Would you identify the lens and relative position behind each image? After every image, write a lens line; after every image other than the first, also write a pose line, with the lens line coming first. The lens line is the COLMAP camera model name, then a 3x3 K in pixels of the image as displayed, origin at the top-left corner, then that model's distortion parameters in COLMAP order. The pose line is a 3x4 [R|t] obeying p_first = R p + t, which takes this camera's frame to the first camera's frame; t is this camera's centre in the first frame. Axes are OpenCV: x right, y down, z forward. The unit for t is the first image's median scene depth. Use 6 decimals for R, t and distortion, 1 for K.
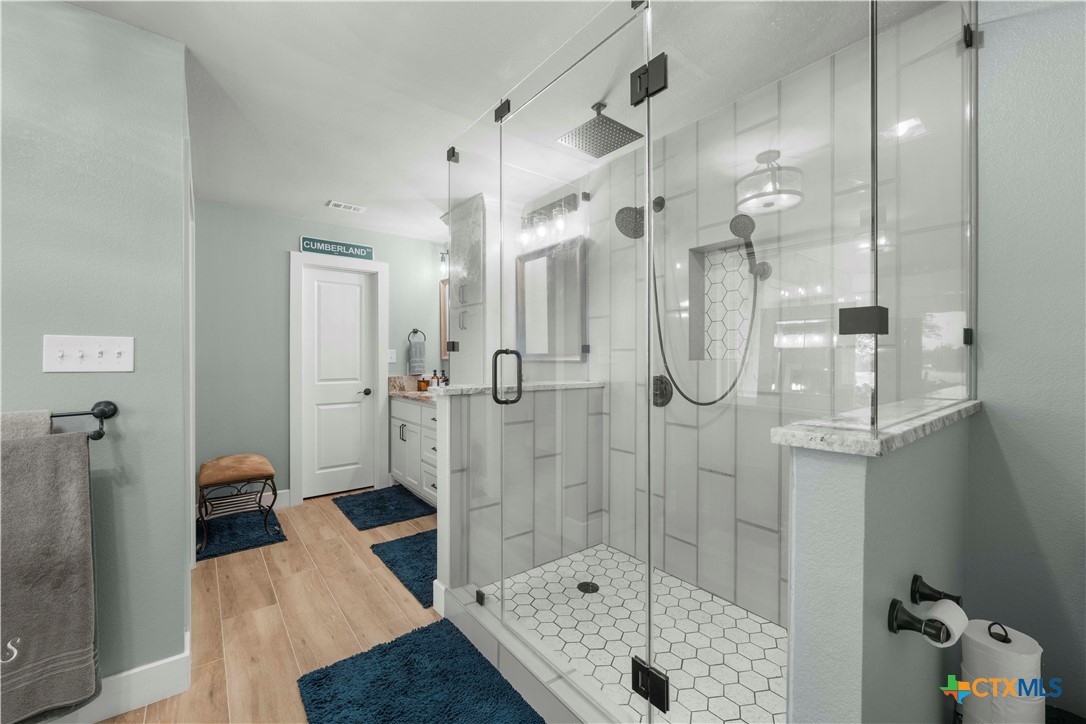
lens RADIAL K [[435.2, 0, 541.3], [0, 435.2, 361.0], [0, 0, 1]] dist [0.000883, 0.000228]
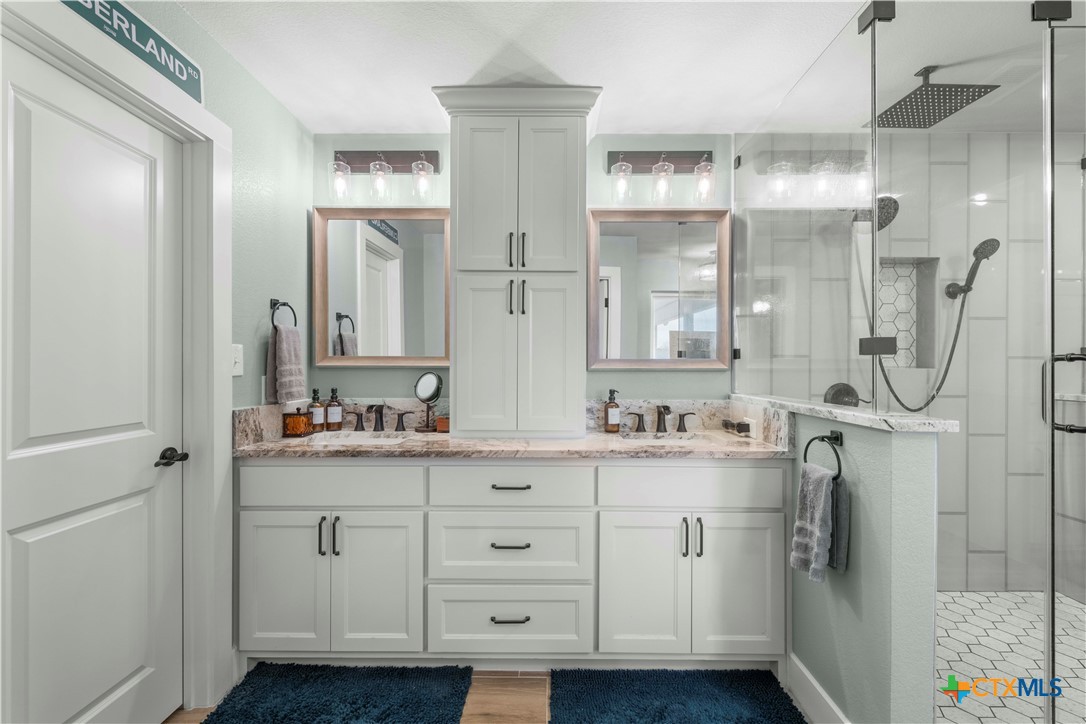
lens RADIAL K [[404.6, 0, 544.6], [0, 404.6, 366.1], [0, 0, 1]] dist [-0.016099, -0.000474]
pose [[0.633673, 0.004063, 0.773590, -0.454833], [0.002520, 0.999970, -0.007316, -0.001465], [-0.773597, 0.006585, 0.633644, 0.541345]]
